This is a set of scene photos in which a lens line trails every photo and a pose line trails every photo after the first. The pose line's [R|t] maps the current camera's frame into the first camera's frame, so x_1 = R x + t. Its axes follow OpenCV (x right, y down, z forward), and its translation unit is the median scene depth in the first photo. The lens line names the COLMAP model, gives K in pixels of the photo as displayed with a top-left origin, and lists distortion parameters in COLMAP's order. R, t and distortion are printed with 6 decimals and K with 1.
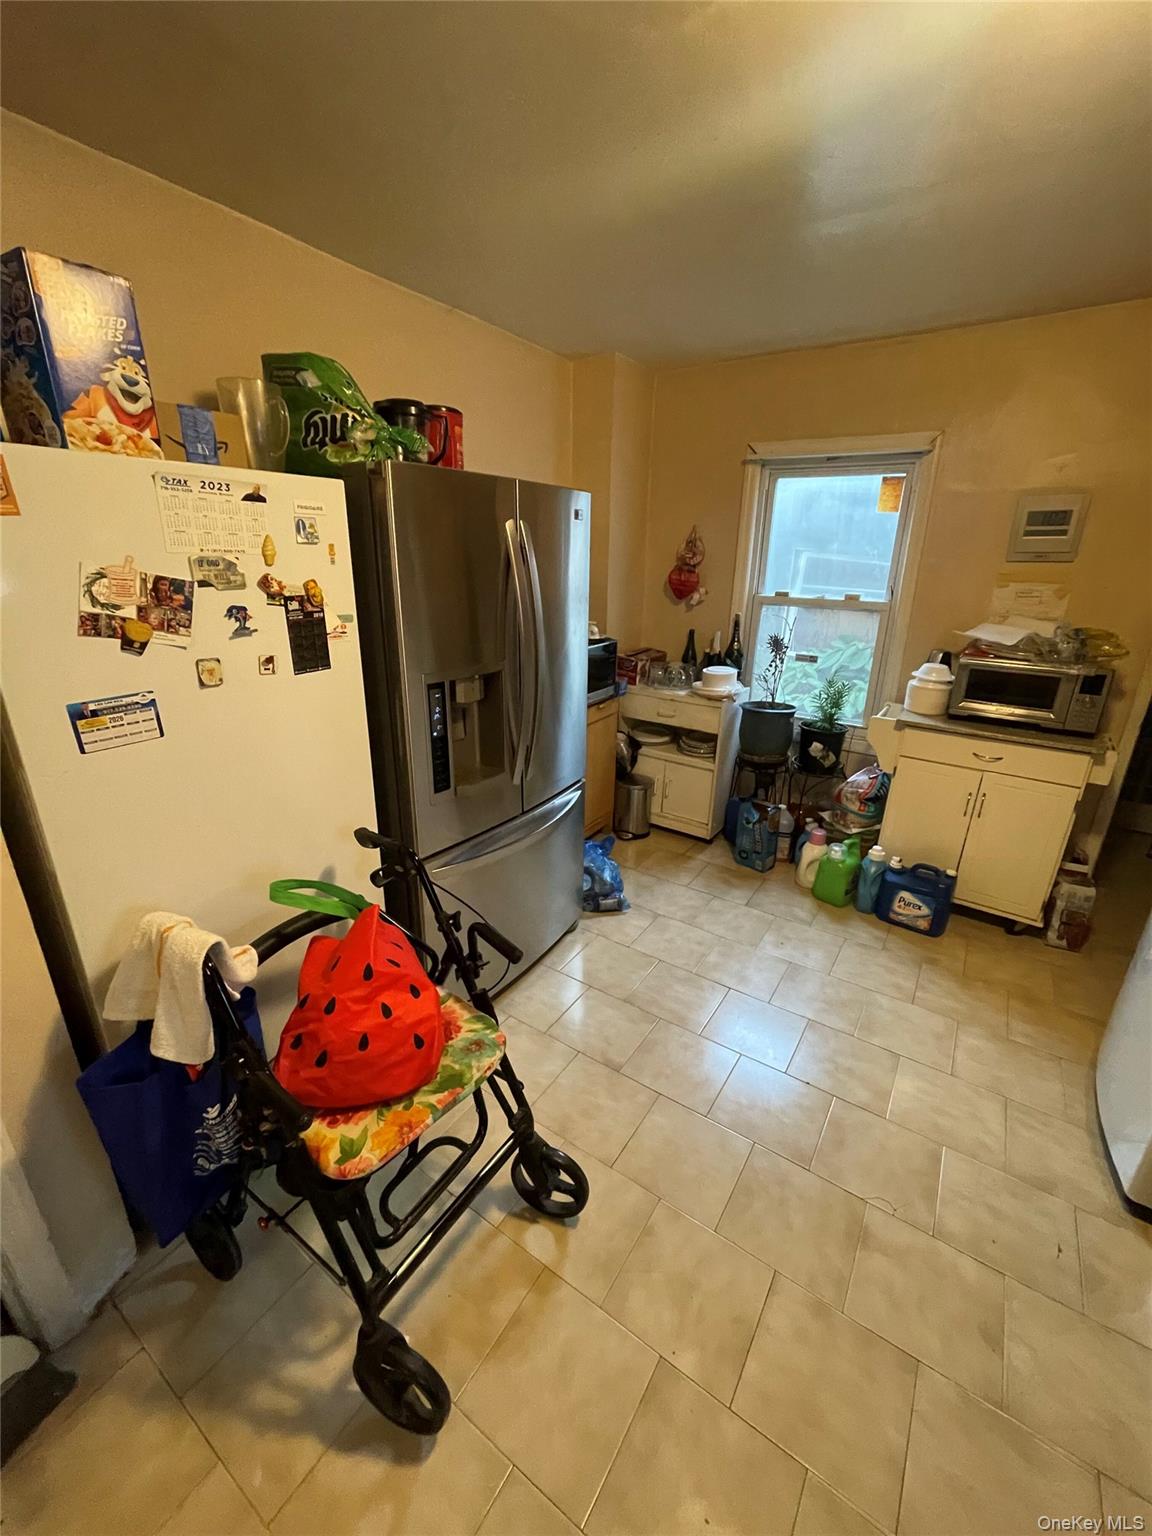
lens RADIAL K [[615.8, 0, 567.3], [0, 615.8, 768.7], [0, 0, 1]] dist [0.000672, 0.000051]
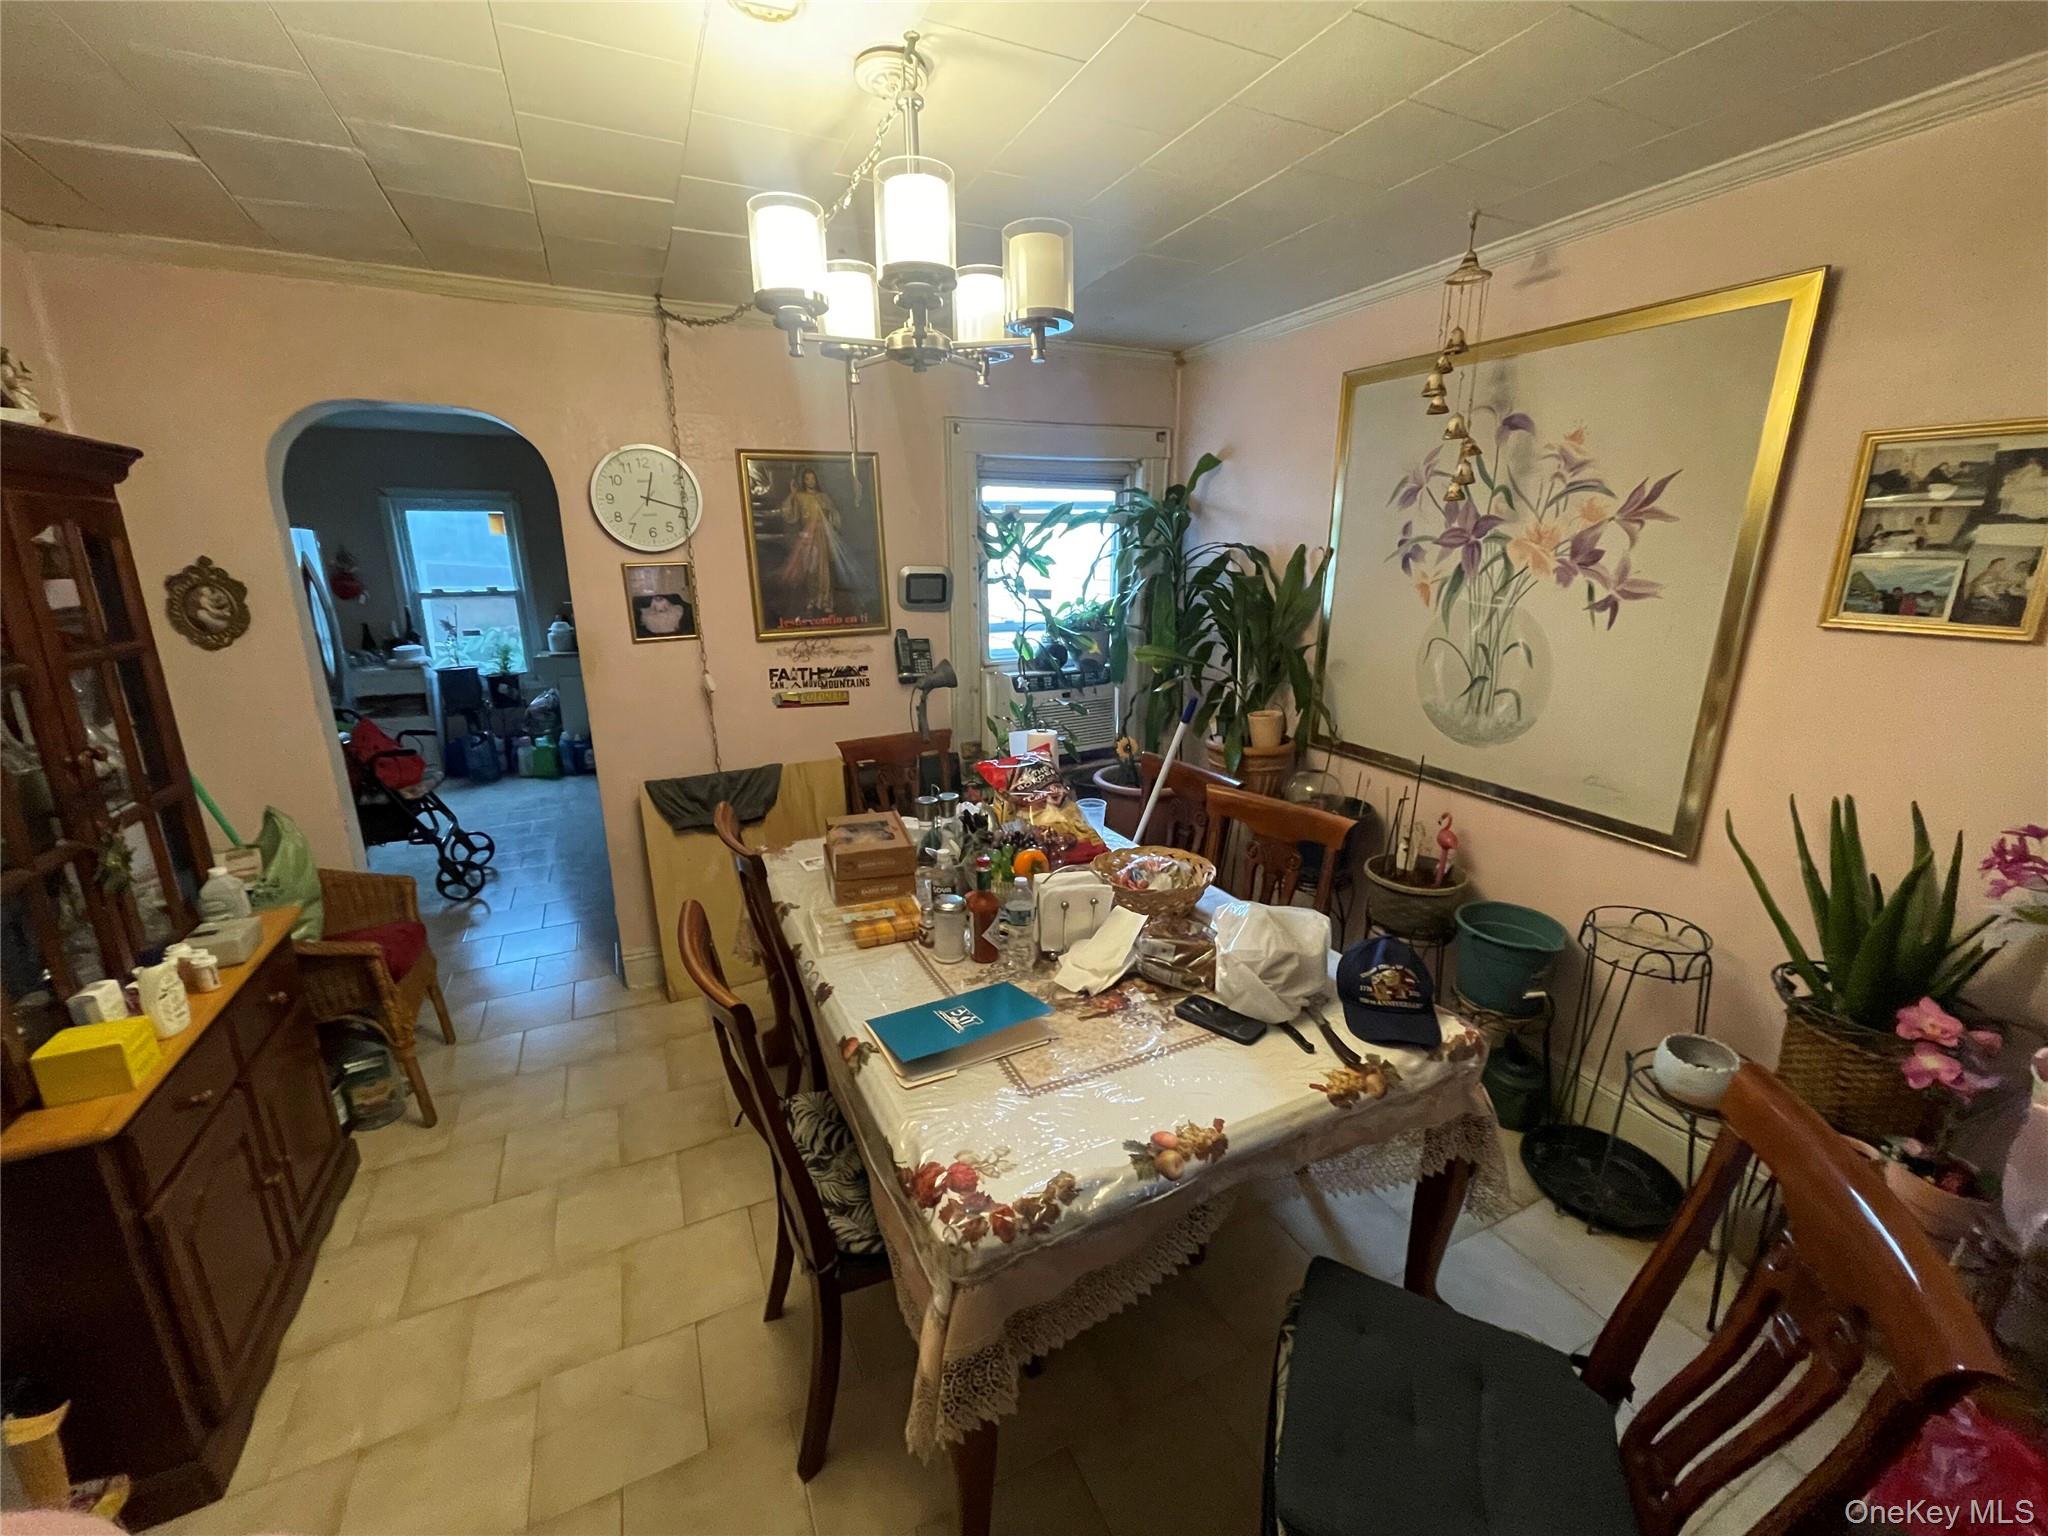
lens RADIAL K [[821.0, 0, 1020.6], [0, 821.0, 771.3], [0, 0, 1]] dist [0.000672, 0.000051]
pose [[0.510495, -0.255947, 0.820905, -0.643370], [0.303412, 0.946884, 0.106543, 0.325774], [-0.804572, 0.194683, 0.561037, -1.094292]]
